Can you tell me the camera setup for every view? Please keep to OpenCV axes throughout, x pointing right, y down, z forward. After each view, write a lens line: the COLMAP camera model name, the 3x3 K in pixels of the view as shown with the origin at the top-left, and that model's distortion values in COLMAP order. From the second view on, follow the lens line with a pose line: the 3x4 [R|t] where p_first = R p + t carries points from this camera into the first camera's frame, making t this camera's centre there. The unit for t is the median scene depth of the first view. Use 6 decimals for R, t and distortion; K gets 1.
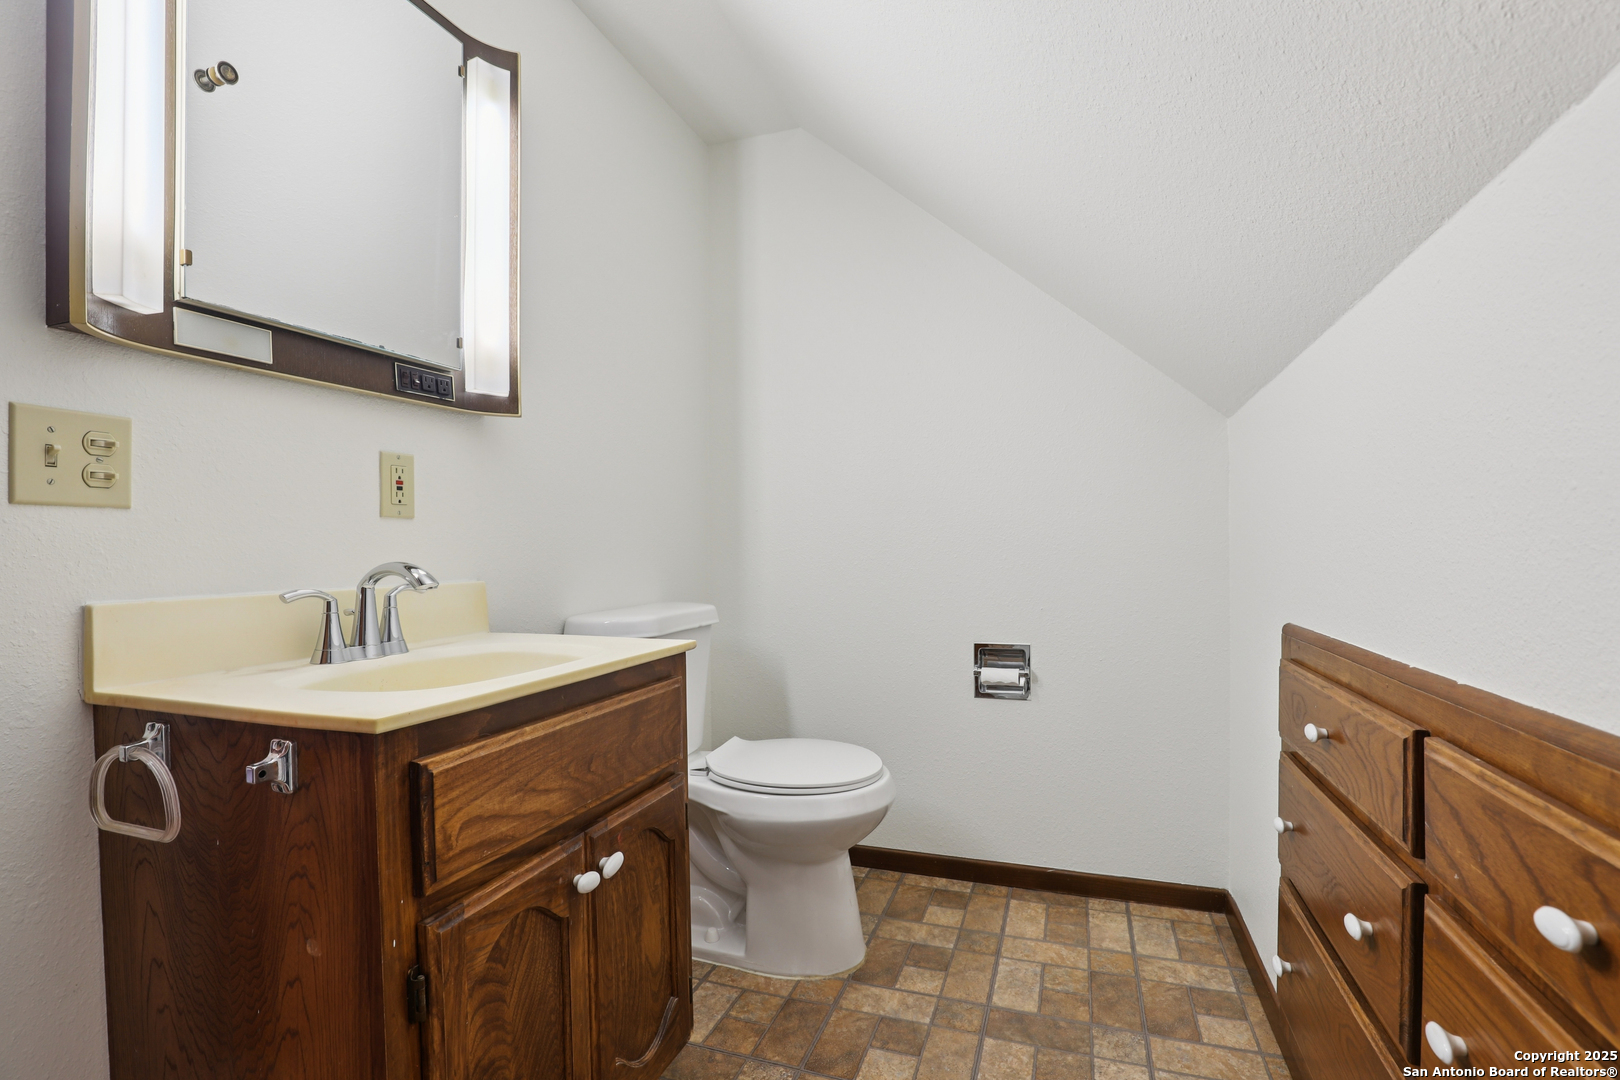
lens RADIAL K [[742.3, 0, 817.8], [0, 742.3, 544.2], [0, 0, 1]] dist [-0.023049, 0.007684]
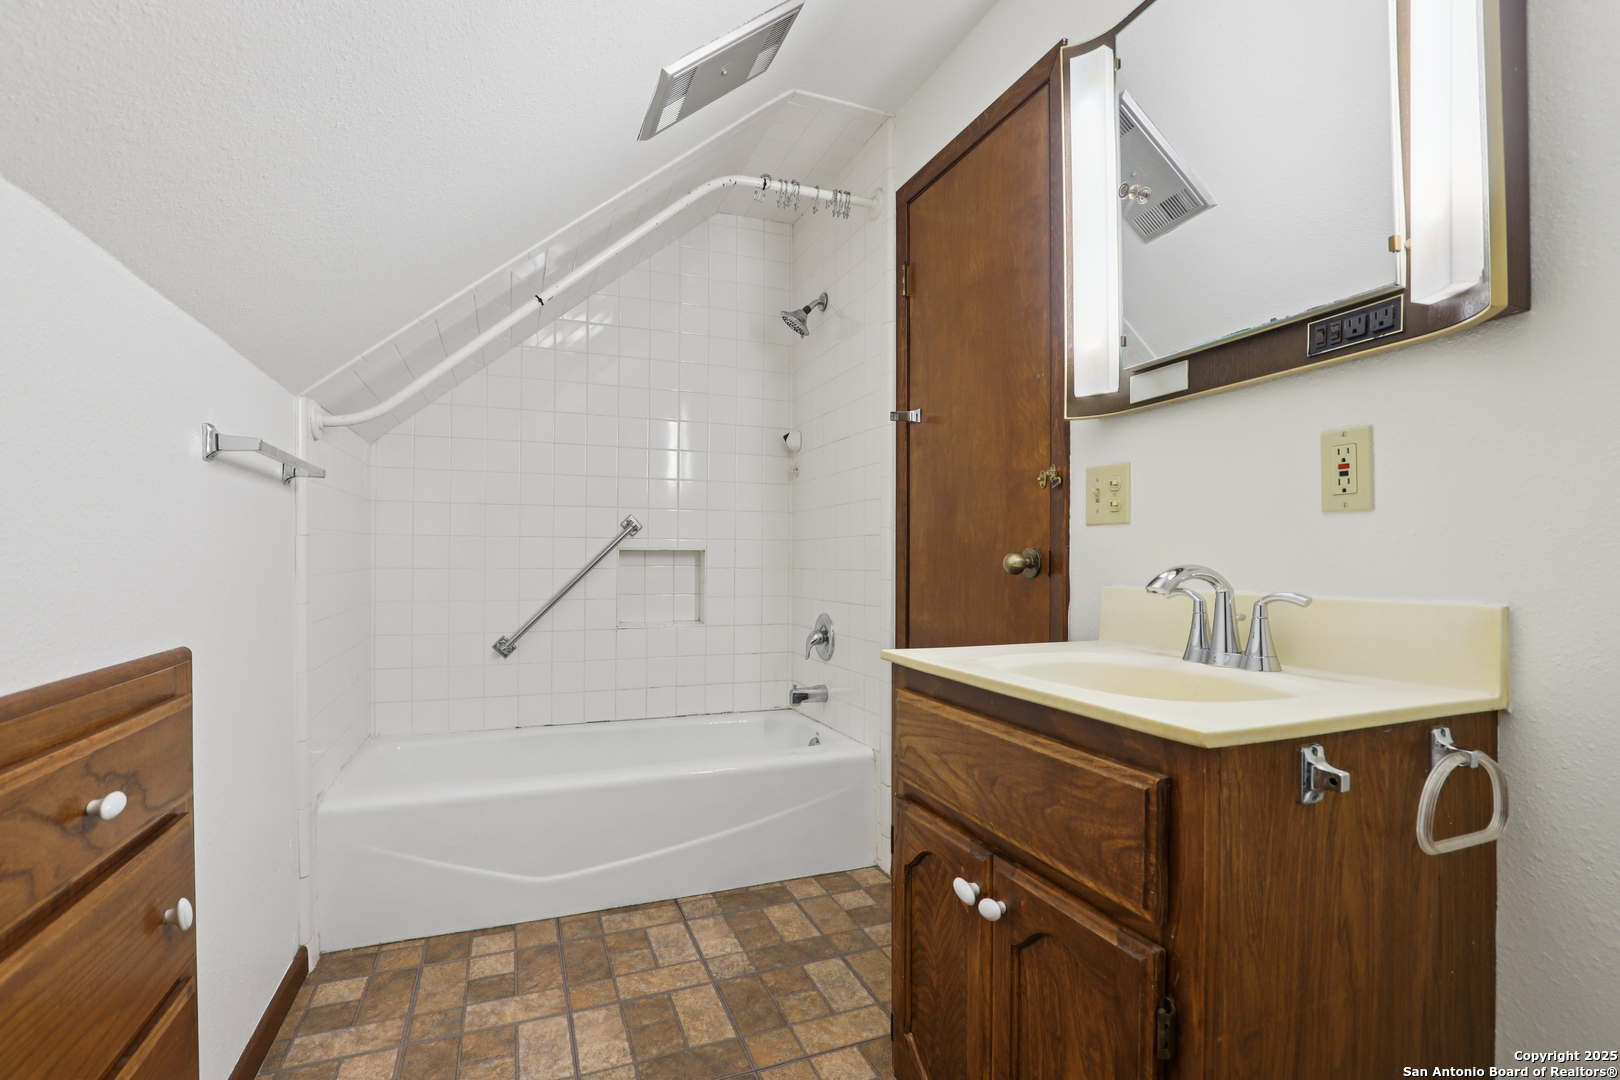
lens RADIAL K [[742.3, 0, 818.8], [0, 742.3, 552.2], [0, 0, 1]] dist [-0.023049, 0.007684]
pose [[-0.741694, 0.001122, -0.670738, 0.472252], [0.004168, 0.999987, -0.002936, 0.009541], [0.670726, -0.004973, -0.741689, 1.543063]]
